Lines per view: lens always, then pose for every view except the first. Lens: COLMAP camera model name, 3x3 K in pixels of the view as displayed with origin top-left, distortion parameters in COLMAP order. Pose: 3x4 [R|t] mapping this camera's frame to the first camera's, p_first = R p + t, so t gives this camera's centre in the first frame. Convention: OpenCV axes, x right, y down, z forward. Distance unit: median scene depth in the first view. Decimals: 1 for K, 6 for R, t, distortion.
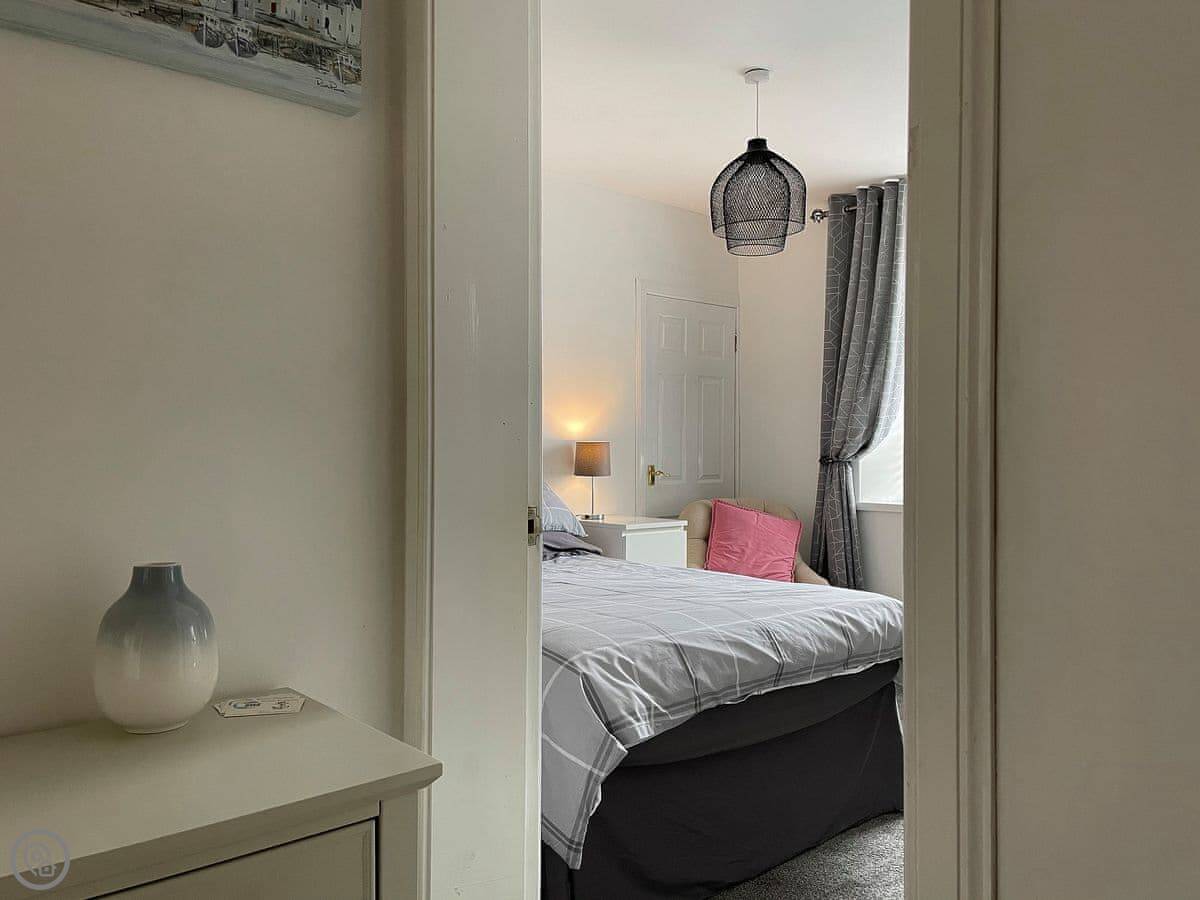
lens RADIAL K [[888.9, 0, 600.0], [0, 888.9, 450.0], [0, 0, 1]] dist [0.078951, -0.104899]
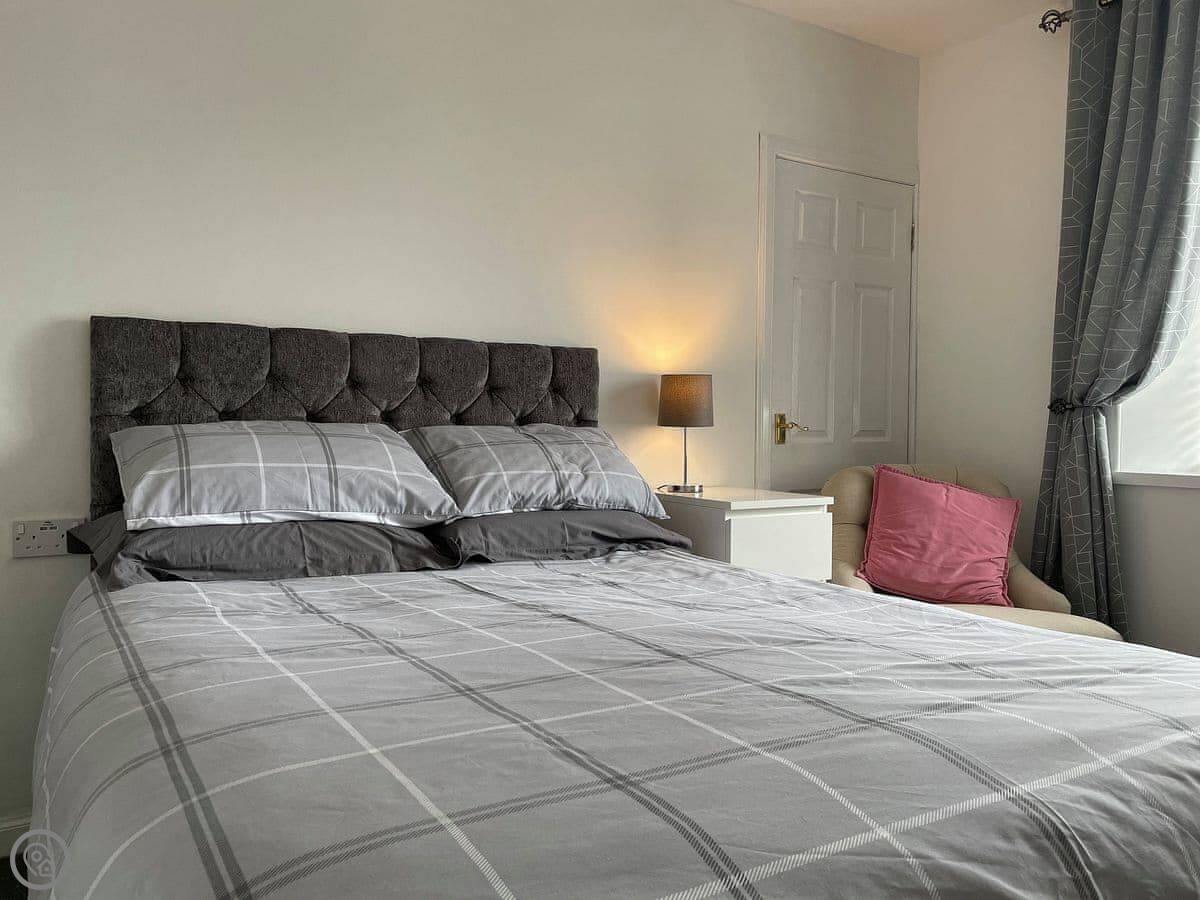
lens RADIAL K [[888.9, 0, 600.0], [0, 888.9, 450.0], [0, 0, 1]] dist [0.078951, -0.104899]
pose [[0.986172, 0.007412, -0.165562, 0.036670], [-0.002173, 0.999492, 0.031806, 0.024522], [0.165713, -0.031006, 0.985686, 0.323172]]
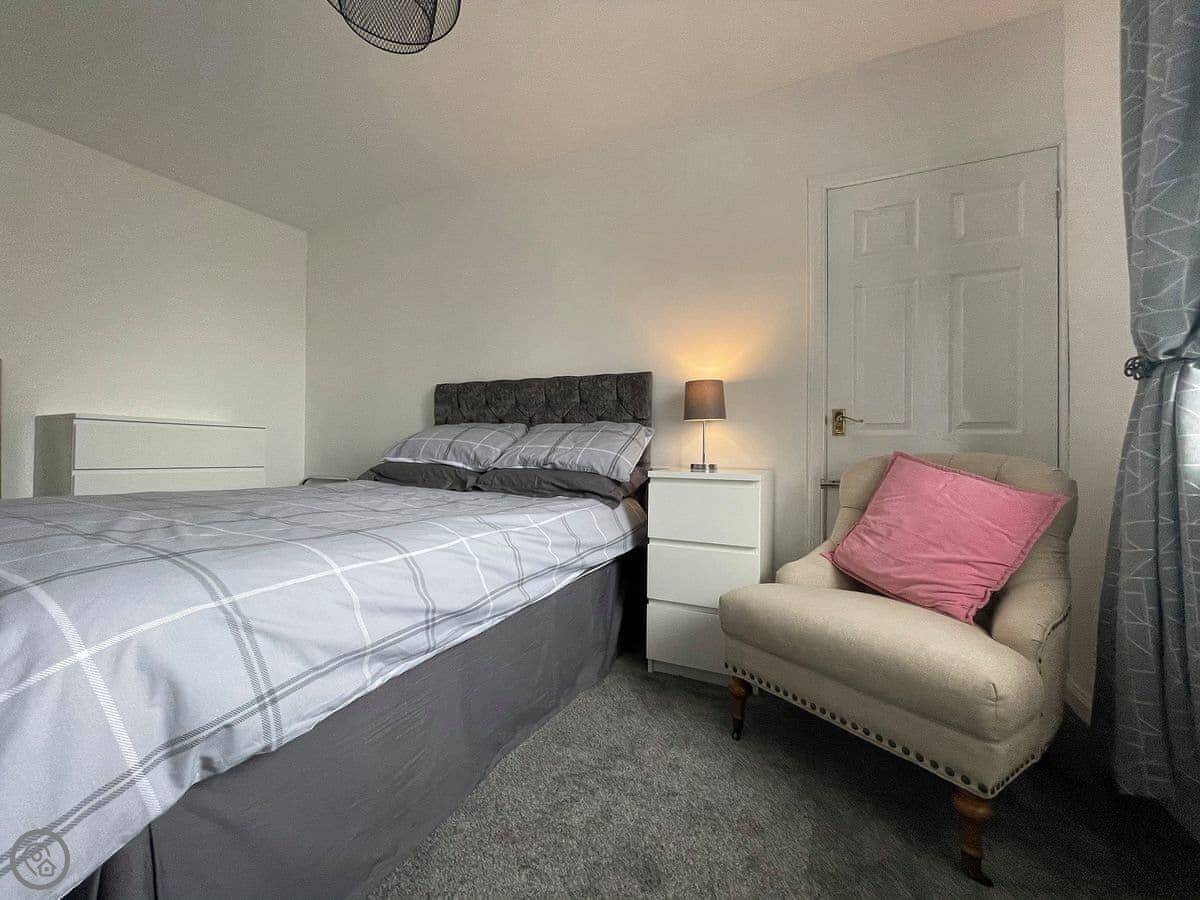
lens RADIAL K [[483.2, 0, 600.0], [0, 483.2, 450.0], [0, 0, 1]] dist [-0.012852, 0.000181]
pose [[0.397136, -0.000775, -0.917759, 0.377526], [-0.007870, 0.999960, -0.004250, 0.059072], [0.917726, 0.008911, 0.397114, 0.685825]]
